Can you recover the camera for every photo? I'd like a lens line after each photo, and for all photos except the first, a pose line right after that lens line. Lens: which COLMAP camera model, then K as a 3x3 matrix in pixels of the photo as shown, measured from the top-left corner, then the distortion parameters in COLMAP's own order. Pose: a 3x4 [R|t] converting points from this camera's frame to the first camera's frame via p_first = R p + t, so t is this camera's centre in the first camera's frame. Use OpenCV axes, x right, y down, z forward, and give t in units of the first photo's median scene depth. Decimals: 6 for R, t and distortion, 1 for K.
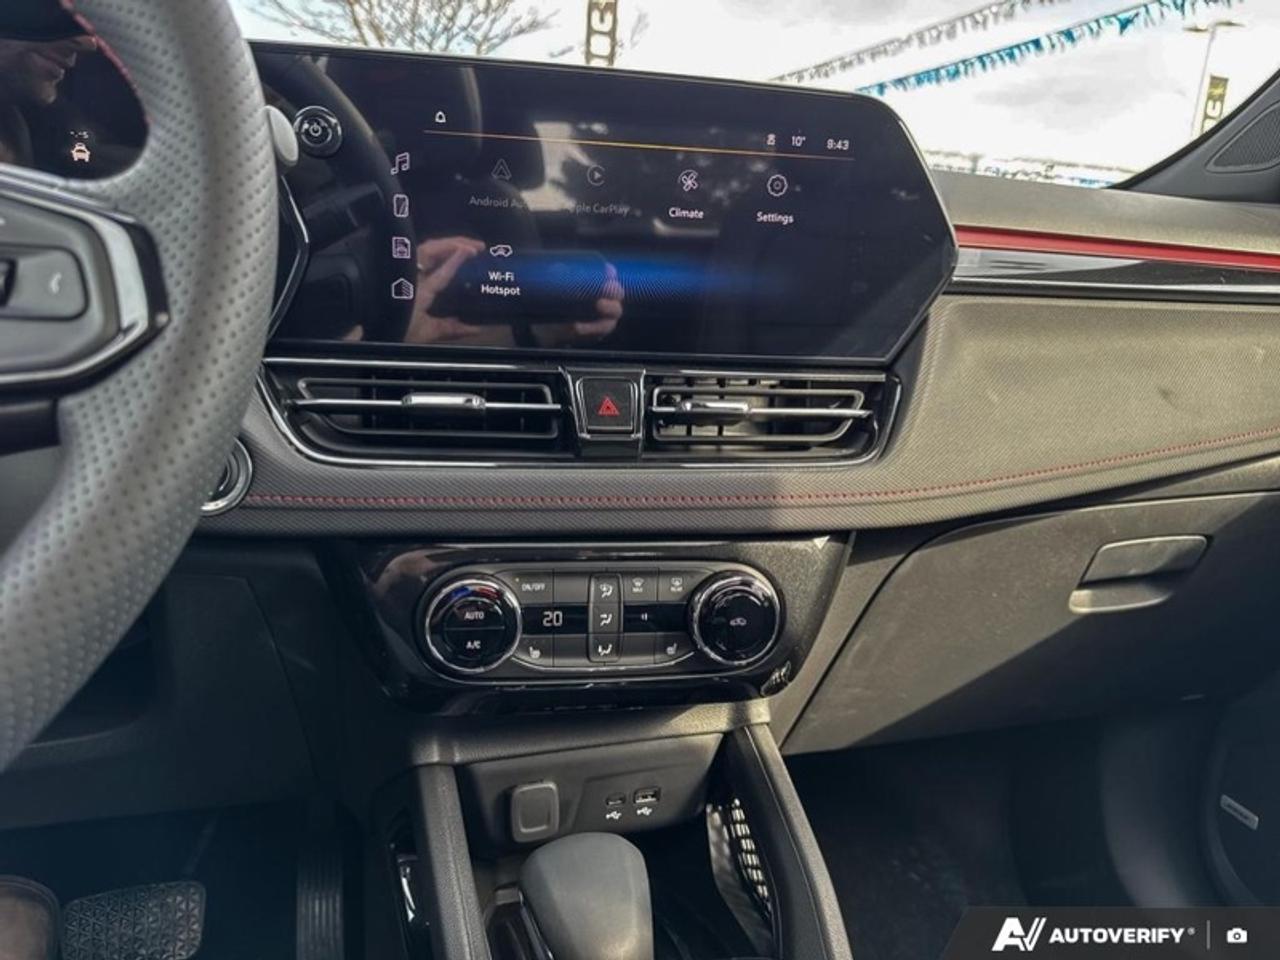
lens RADIAL K [[925.3, 0, 644.8], [0, 925.3, 478.2], [0, 0, 1]] dist [0.011342, -0.029134]
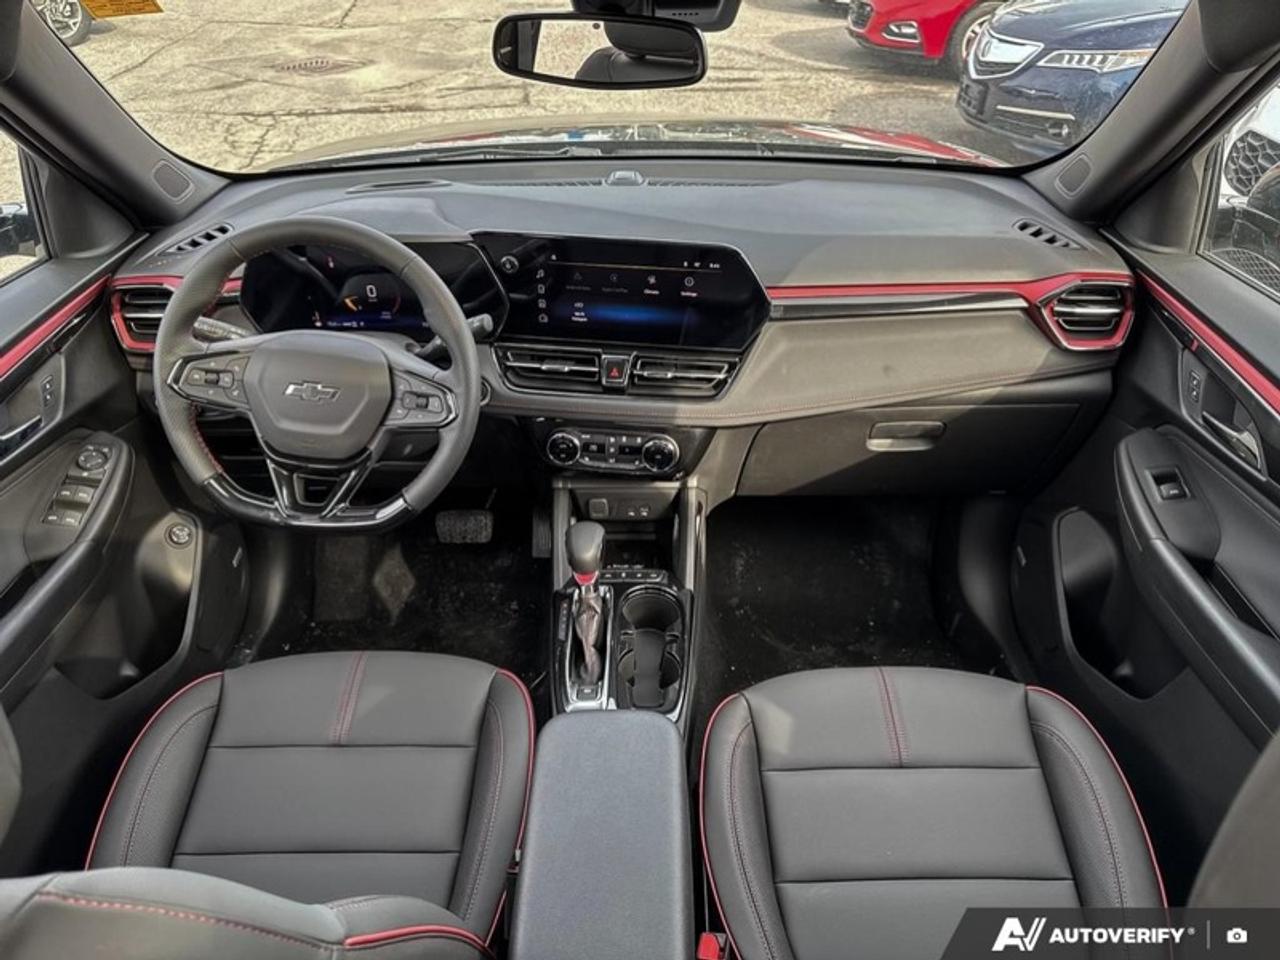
lens RADIAL K [[887.7, 0, 637.9], [0, 887.7, 480.2], [0, 0, 1]] dist [0.023511, -0.048764]
pose [[0.948152, 0.129460, -0.290256, 0.707424], [-0.018499, 0.934208, 0.356249, -0.615964], [0.317280, -0.332409, 0.888165, -1.173971]]
